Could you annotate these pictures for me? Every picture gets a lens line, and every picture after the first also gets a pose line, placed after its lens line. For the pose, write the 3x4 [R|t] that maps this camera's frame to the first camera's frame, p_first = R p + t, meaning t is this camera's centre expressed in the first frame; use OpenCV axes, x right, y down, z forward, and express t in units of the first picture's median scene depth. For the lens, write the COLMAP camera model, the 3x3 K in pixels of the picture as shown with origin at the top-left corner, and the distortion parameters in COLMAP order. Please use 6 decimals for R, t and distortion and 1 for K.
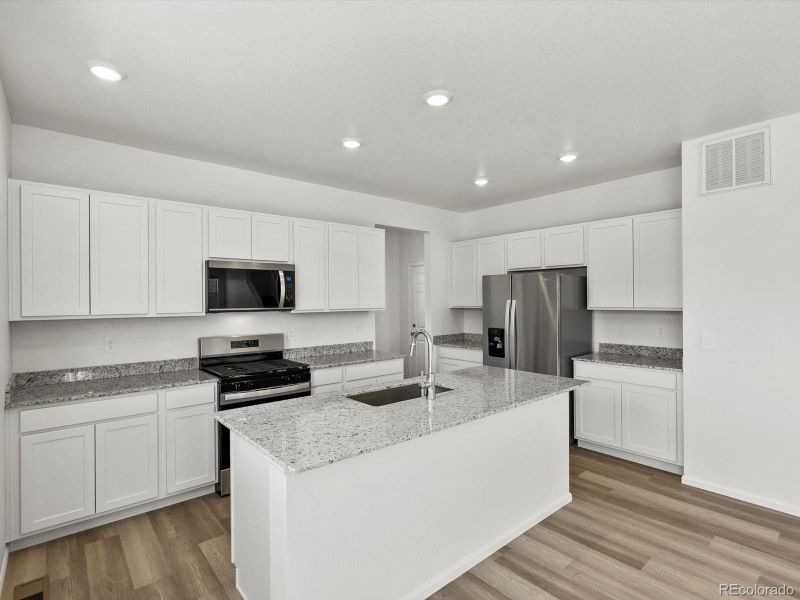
lens RADIAL K [[415.0, 0, 397.5], [0, 415.0, 297.2], [0, 0, 1]] dist [0.011926, 0.000320]
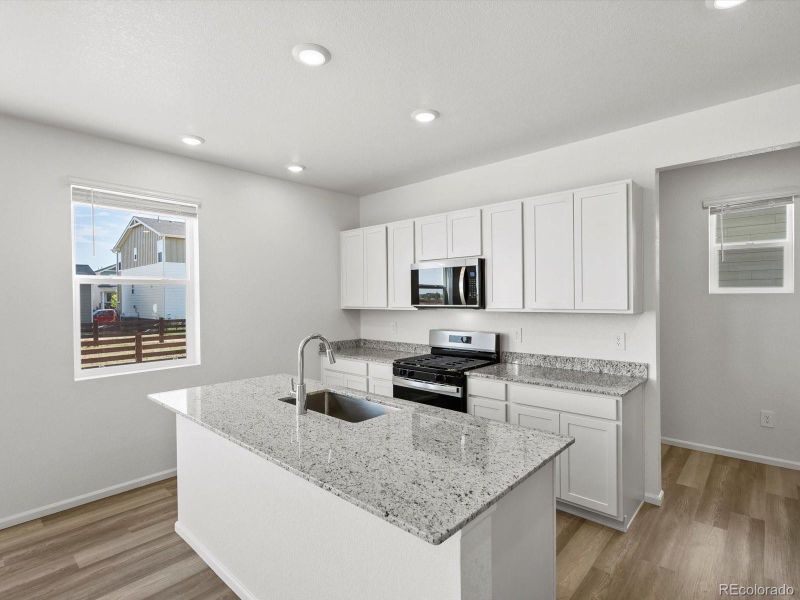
lens RADIAL K [[415.0, 0, 399.3], [0, 415.0, 303.5], [0, 0, 1]] dist [0.011926, 0.000320]
pose [[0.142614, 0.015965, -0.989650, 0.648218], [0.008746, 0.999811, 0.017390, 0.003577], [0.989740, -0.011136, 0.142447, 0.714973]]
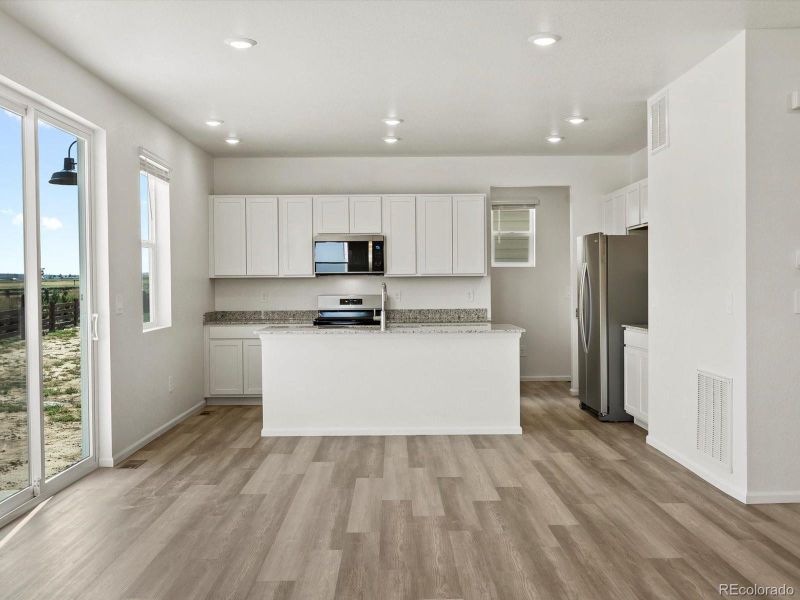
lens RADIAL K [[825.4, 0, 398.8], [0, 825.4, 299.4], [0, 0, 1]] dist [-0.014318, 0.000000]
pose [[0.768314, 0.012329, -0.639954, 1.324350], [0.003620, 0.999715, 0.023606, 0.049281], [0.640063, -0.020453, 0.768050, -0.796600]]
